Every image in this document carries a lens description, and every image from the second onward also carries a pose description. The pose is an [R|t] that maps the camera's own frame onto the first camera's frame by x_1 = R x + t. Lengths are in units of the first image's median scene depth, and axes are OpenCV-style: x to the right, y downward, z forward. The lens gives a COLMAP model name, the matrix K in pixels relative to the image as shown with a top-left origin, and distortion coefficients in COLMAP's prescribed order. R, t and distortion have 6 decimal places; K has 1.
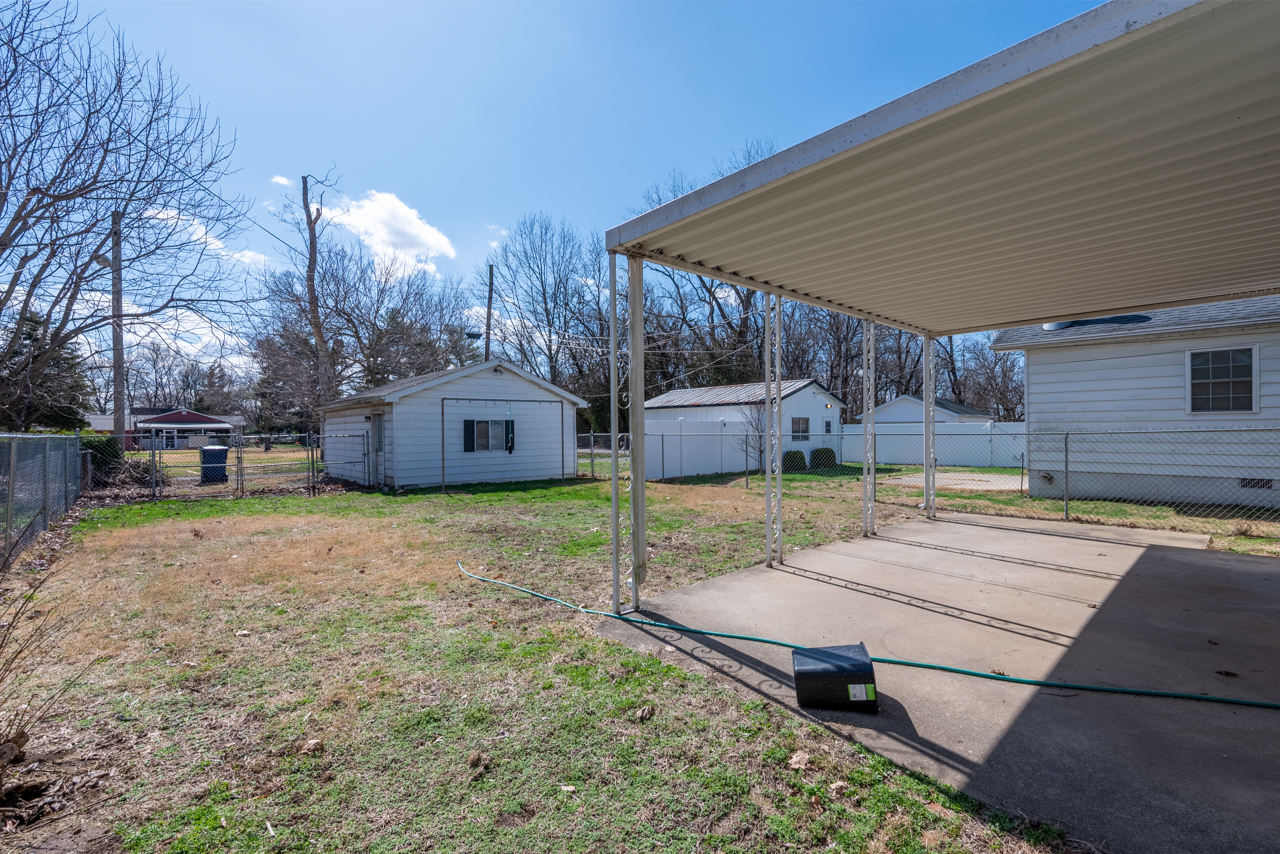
lens RADIAL K [[545.8, 0, 642.3], [0, 545.8, 432.3], [0, 0, 1]] dist [0.001272, 0.000124]
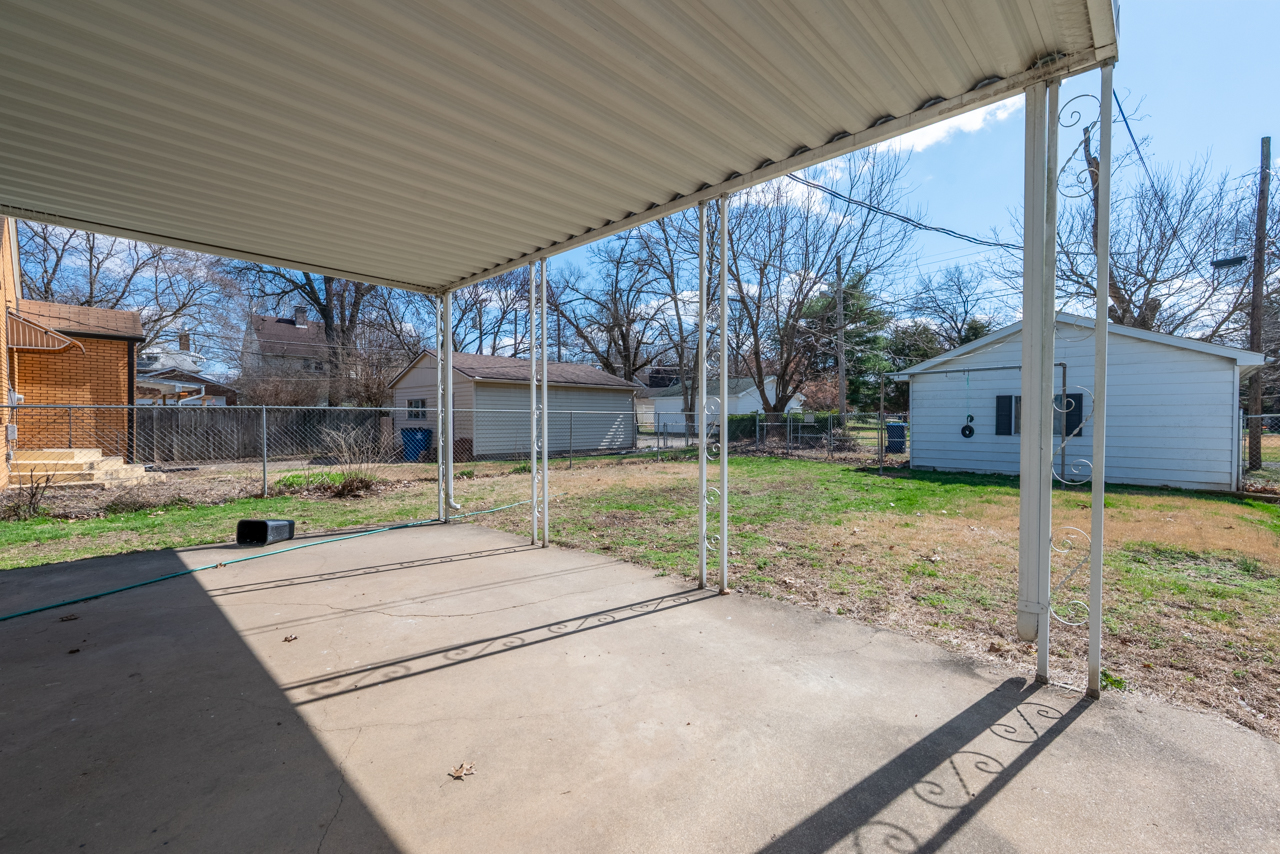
lens RADIAL K [[545.8, 0, 641.5], [0, 545.8, 423.6], [0, 0, 1]] dist [0.001272, 0.000124]
pose [[0.072035, 0.017530, -0.997248, 1.462221], [-0.002133, 0.999846, 0.017421, 0.018828], [0.997400, 0.000872, 0.072062, 1.354373]]
